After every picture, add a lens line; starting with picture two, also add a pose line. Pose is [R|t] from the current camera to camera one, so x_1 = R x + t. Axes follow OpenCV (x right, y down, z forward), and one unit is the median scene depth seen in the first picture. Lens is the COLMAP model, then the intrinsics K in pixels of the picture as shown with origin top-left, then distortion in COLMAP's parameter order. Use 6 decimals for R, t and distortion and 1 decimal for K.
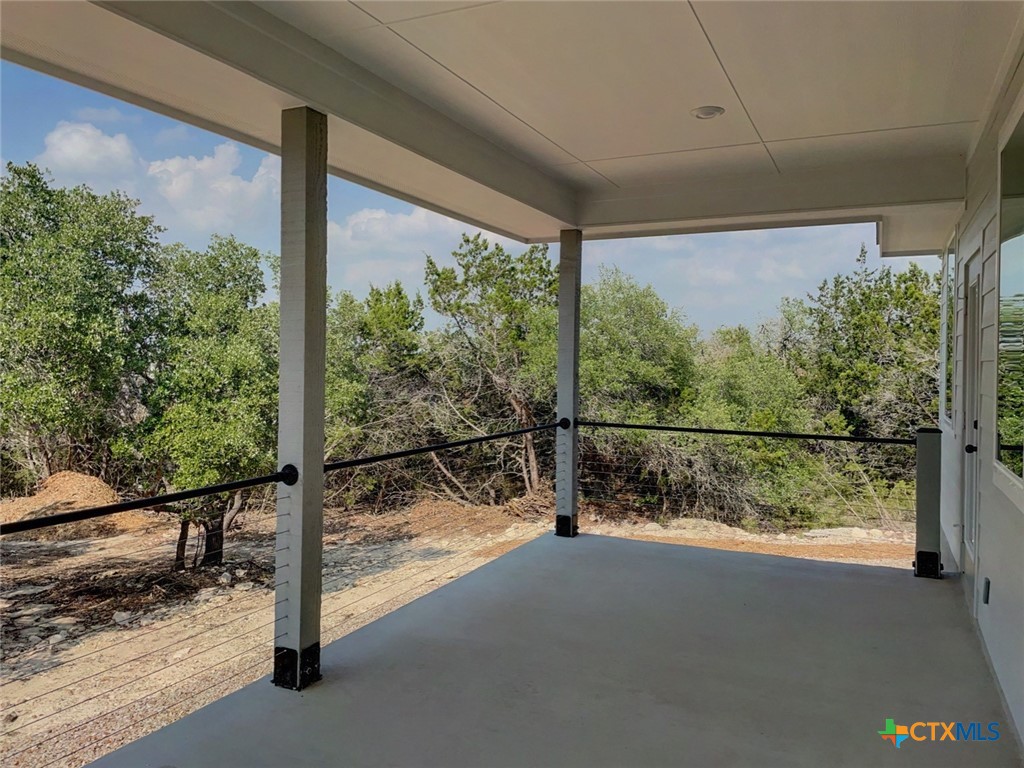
lens RADIAL K [[776.9, 0, 520.6], [0, 776.9, 364.7], [0, 0, 1]] dist [0.079438, -0.107296]
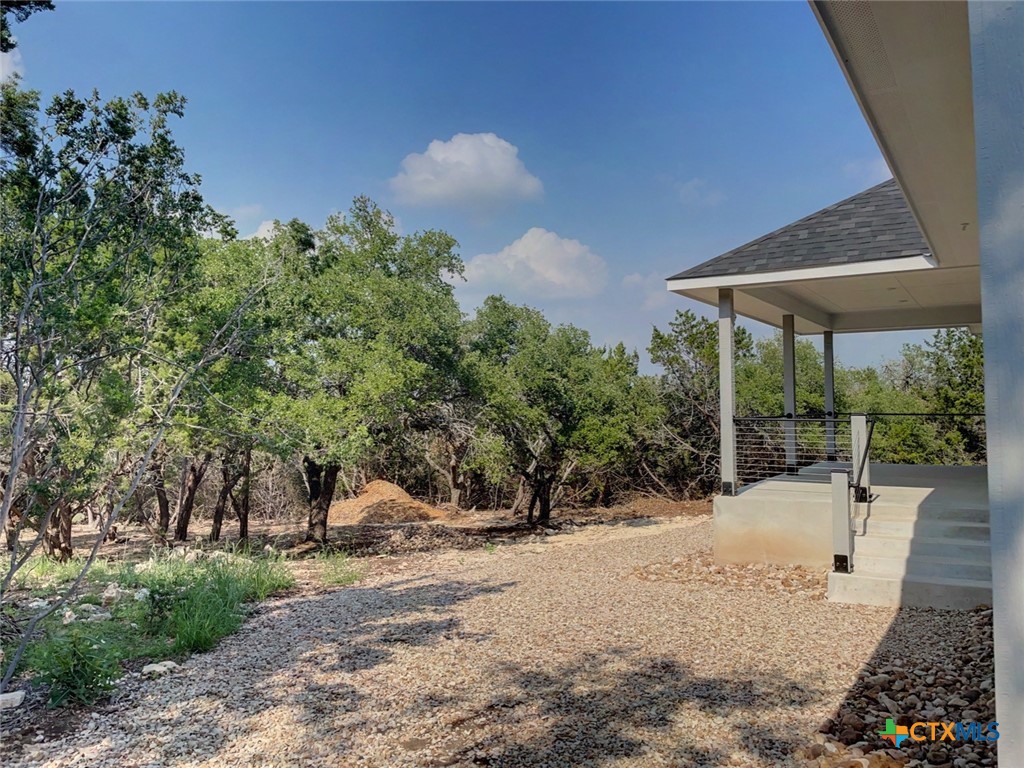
lens RADIAL K [[776.9, 0, 512.0], [0, 776.9, 357.2], [0, 0, 1]] dist [0.079438, -0.107296]
pose [[0.991878, -0.025225, -0.124666, -0.180501], [0.016775, 0.997519, -0.068372, 0.015487], [0.126082, 0.065725, 0.989840, -0.448850]]
